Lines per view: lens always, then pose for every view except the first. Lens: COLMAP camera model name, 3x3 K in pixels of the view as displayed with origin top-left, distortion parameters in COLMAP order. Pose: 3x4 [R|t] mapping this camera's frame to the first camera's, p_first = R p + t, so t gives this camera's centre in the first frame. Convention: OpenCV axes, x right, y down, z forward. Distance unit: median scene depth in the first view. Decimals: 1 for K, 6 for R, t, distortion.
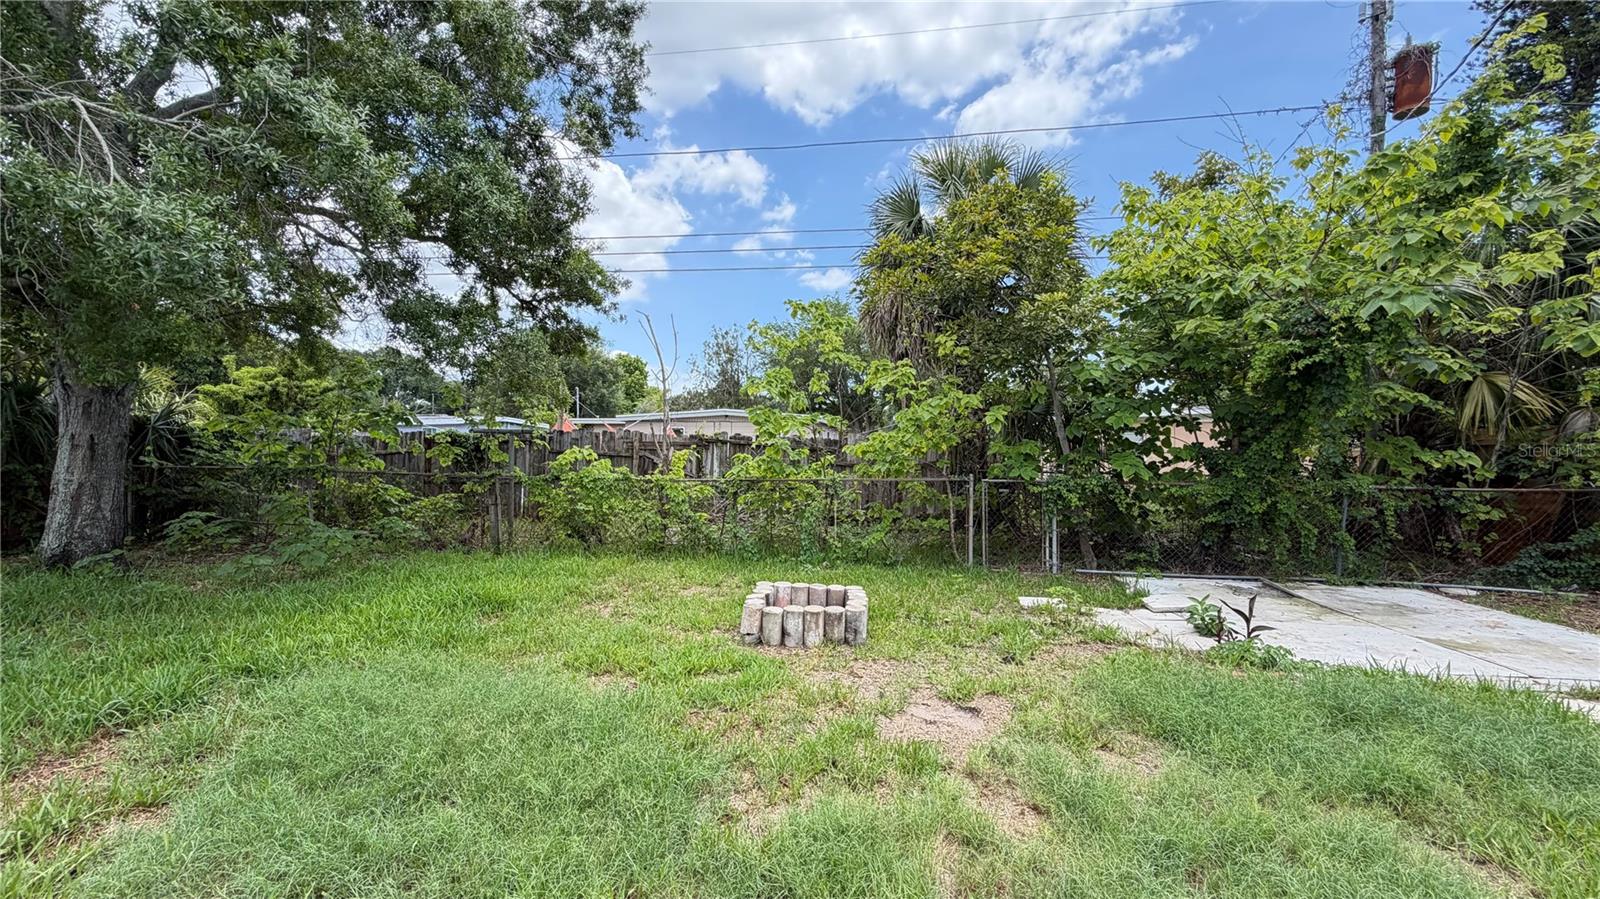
lens RADIAL K [[640.5, 0, 793.0], [0, 640.5, 459.1], [0, 0, 1]] dist [0.000418, 0.000269]
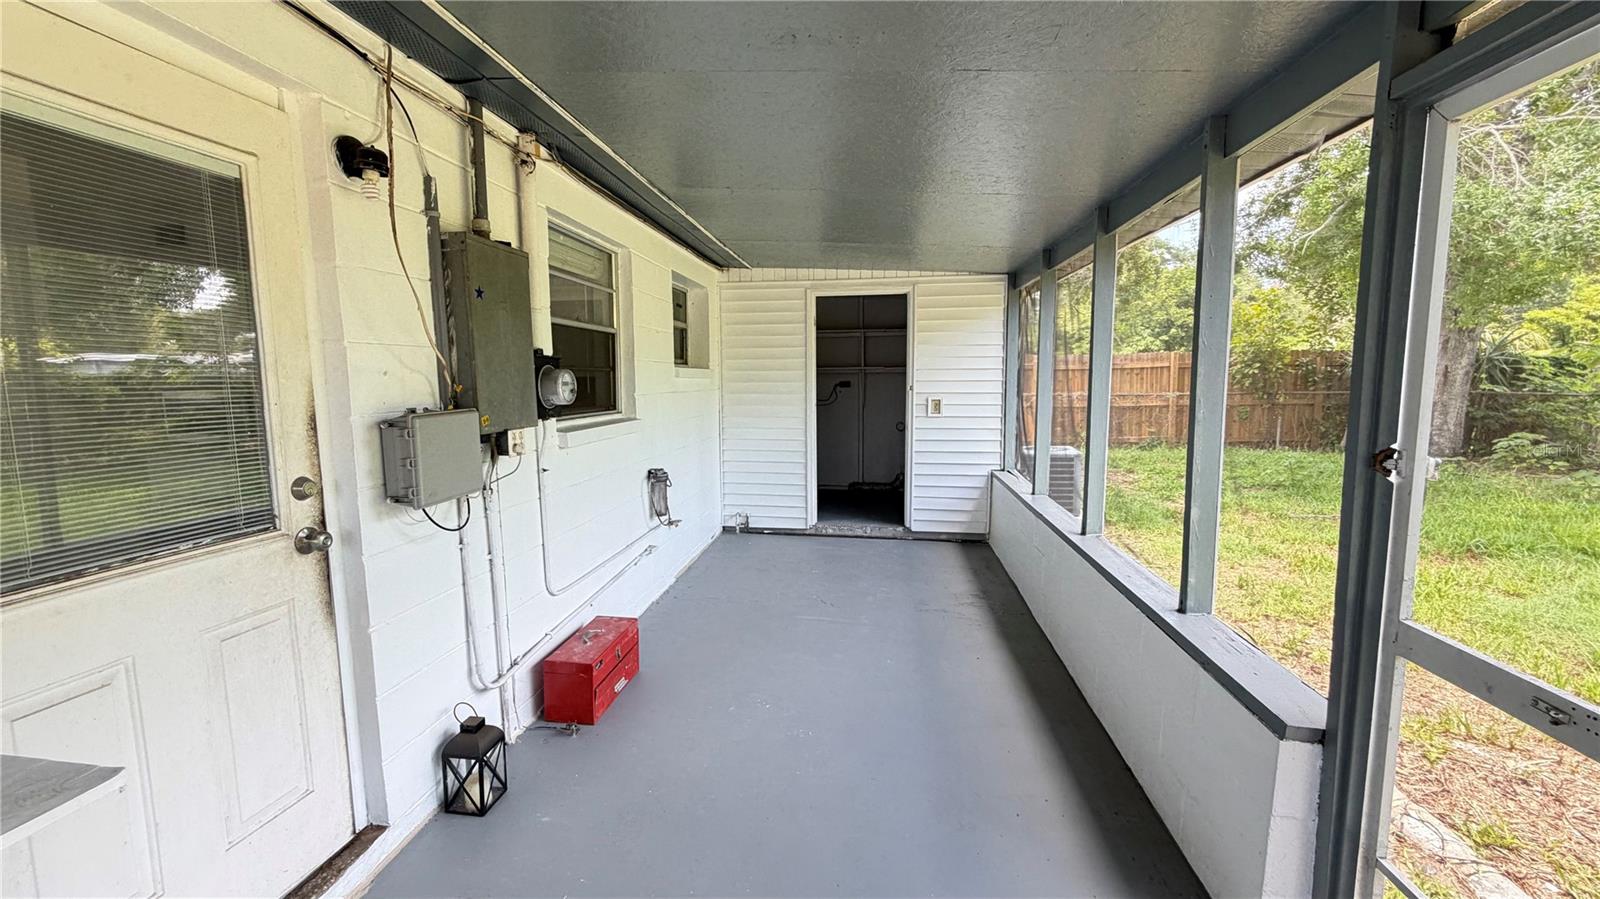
lens RADIAL K [[640.5, 0, 797.5], [0, 640.5, 447.9], [0, 0, 1]] dist [0.000418, 0.000269]
pose [[-0.005470, 0.107105, -0.994233, 0.184468], [-0.017001, 0.994094, 0.107183, 0.009937], [0.999841, 0.017489, -0.003617, -0.258703]]
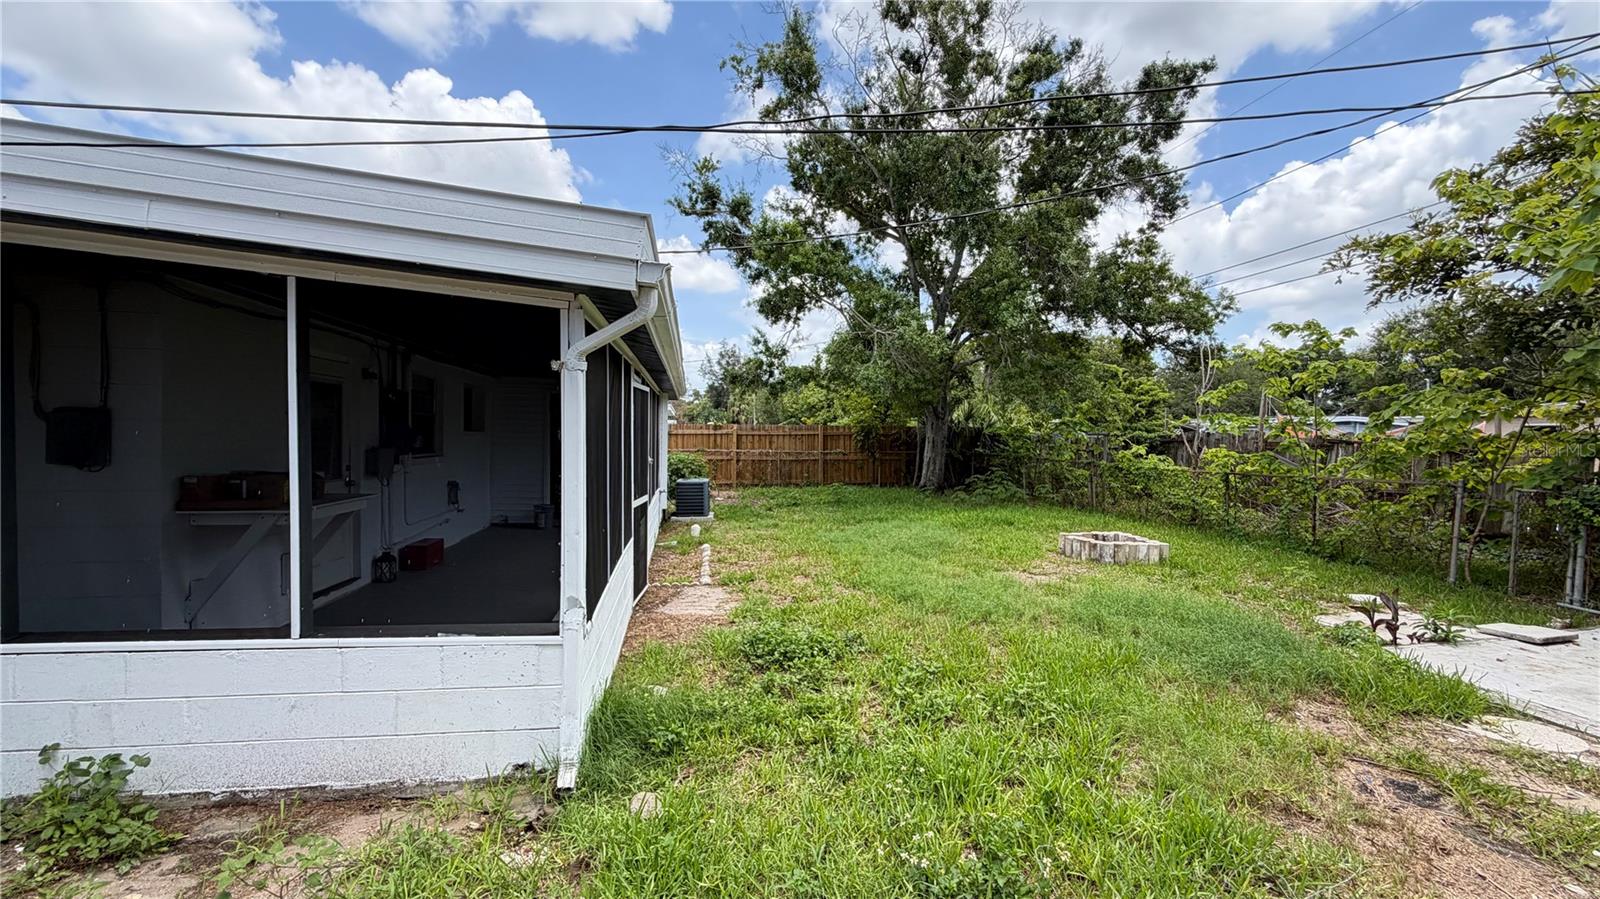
lens RADIAL K [[640.5, 0, 796.7], [0, 640.5, 440.0], [0, 0, 1]] dist [0.000418, 0.000269]
pose [[0.284205, 0.002345, -0.958761, 0.845851], [-0.032148, 0.999458, -0.007085, 0.004500], [0.958224, 0.032835, 0.284126, -0.132676]]
